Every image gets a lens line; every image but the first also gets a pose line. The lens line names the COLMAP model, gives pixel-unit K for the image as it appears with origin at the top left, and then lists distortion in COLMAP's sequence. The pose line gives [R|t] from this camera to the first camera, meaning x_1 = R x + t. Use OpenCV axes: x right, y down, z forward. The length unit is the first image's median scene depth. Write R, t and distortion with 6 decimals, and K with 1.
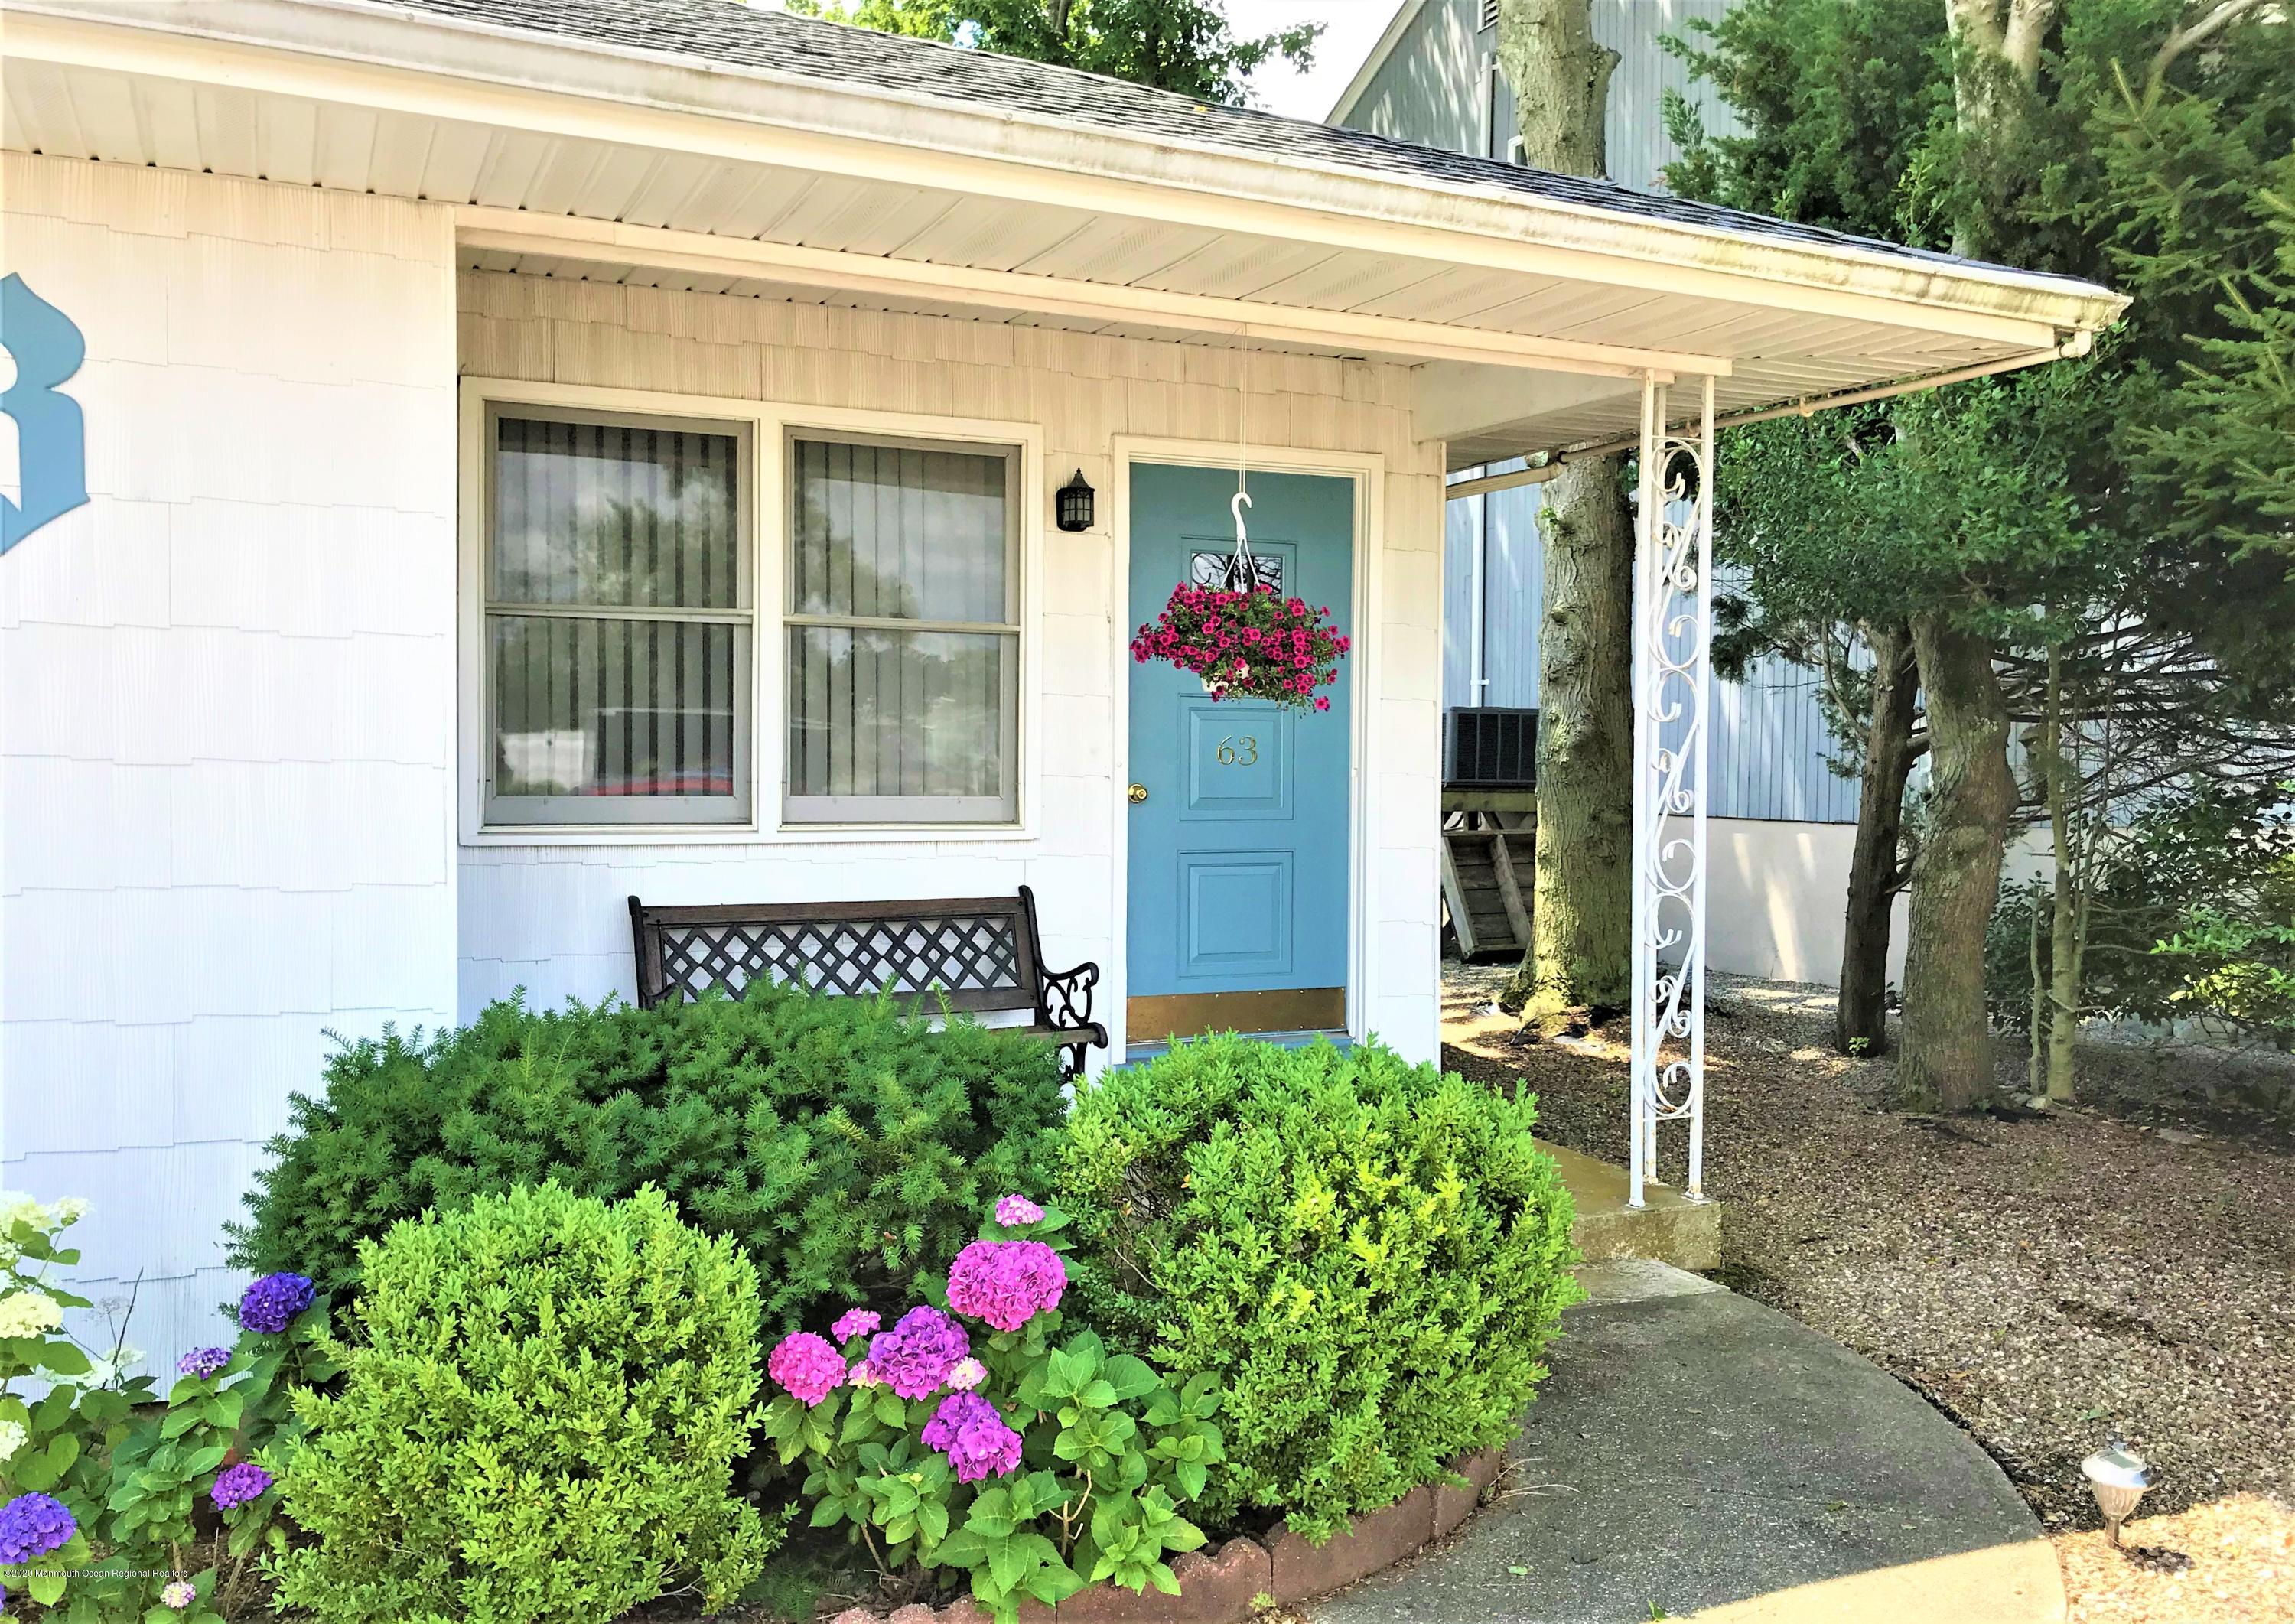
lens RADIAL K [[2017.2, 0, 1216.8], [0, 2017.2, 818.2], [0, 0, 1]] dist [0.078910, -0.019208]
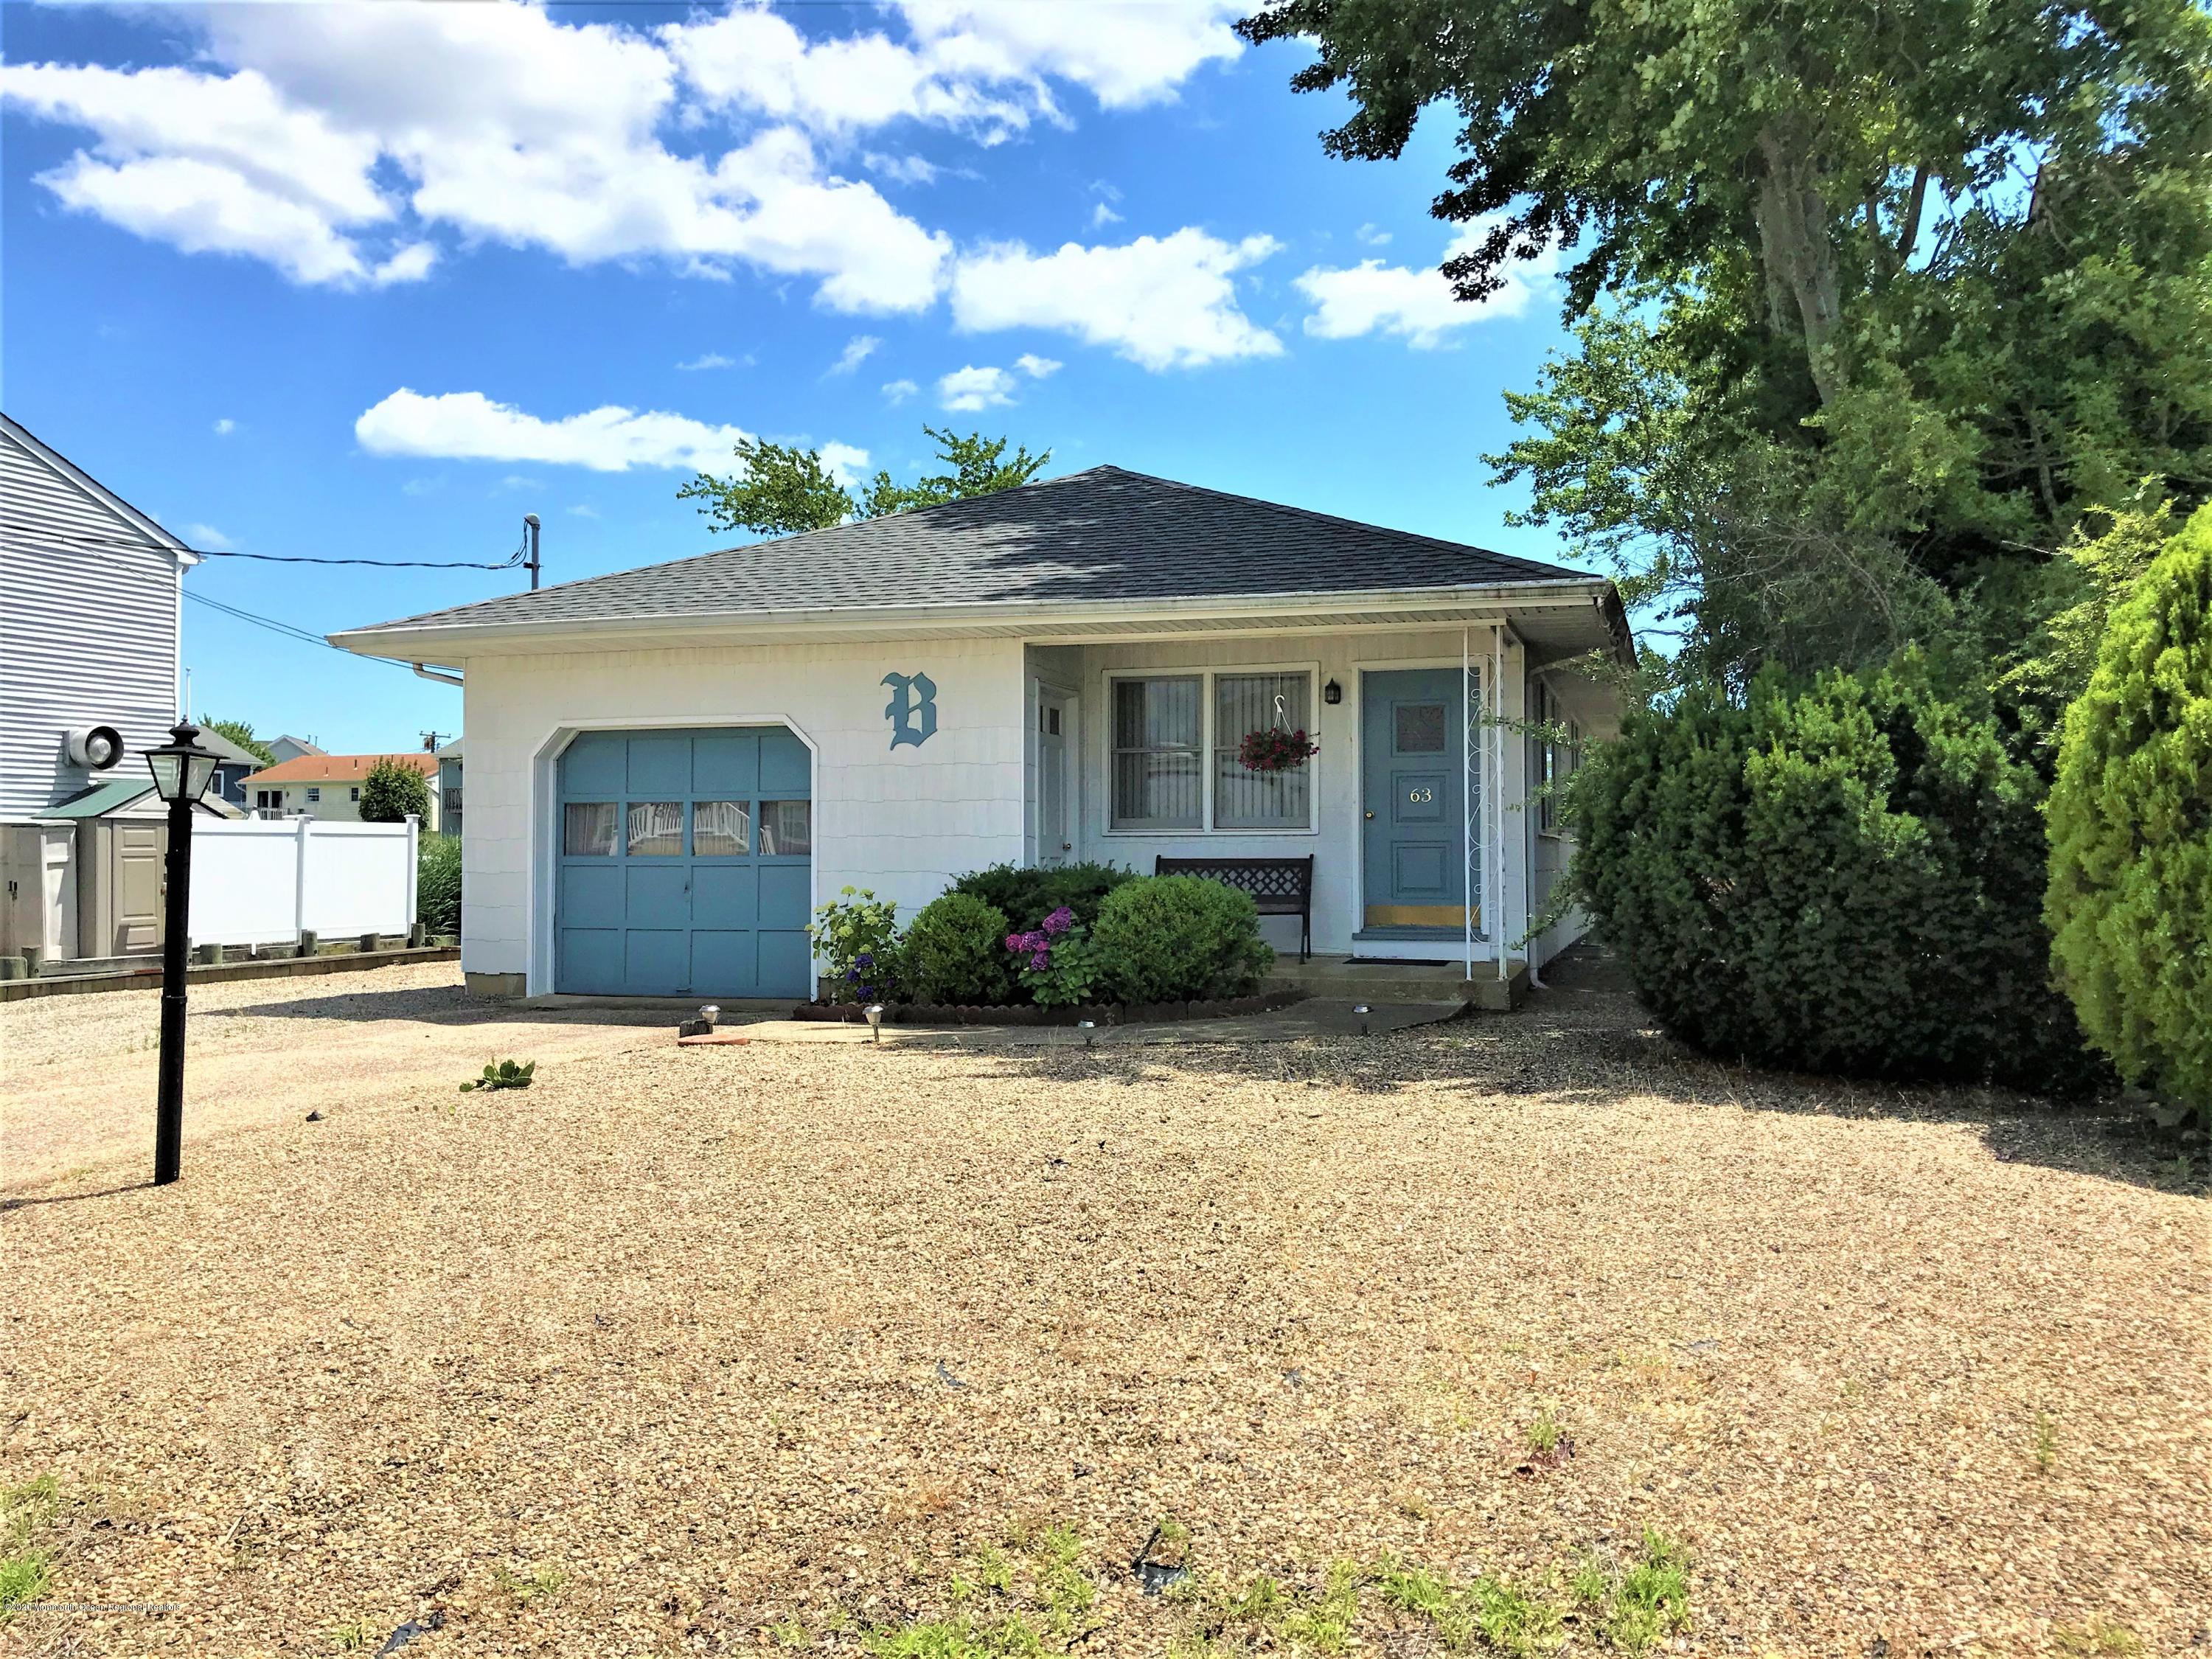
lens RADIAL K [[1836.5, 0, 1097.2], [0, 1836.5, 836.3], [0, 0, 1]] dist [0.041814, -0.052194]
pose [[0.726381, -0.017504, -0.687070, 1.249835], [-0.014571, 0.999059, -0.040858, 0.108318], [0.687138, 0.039690, 0.725442, -0.771784]]
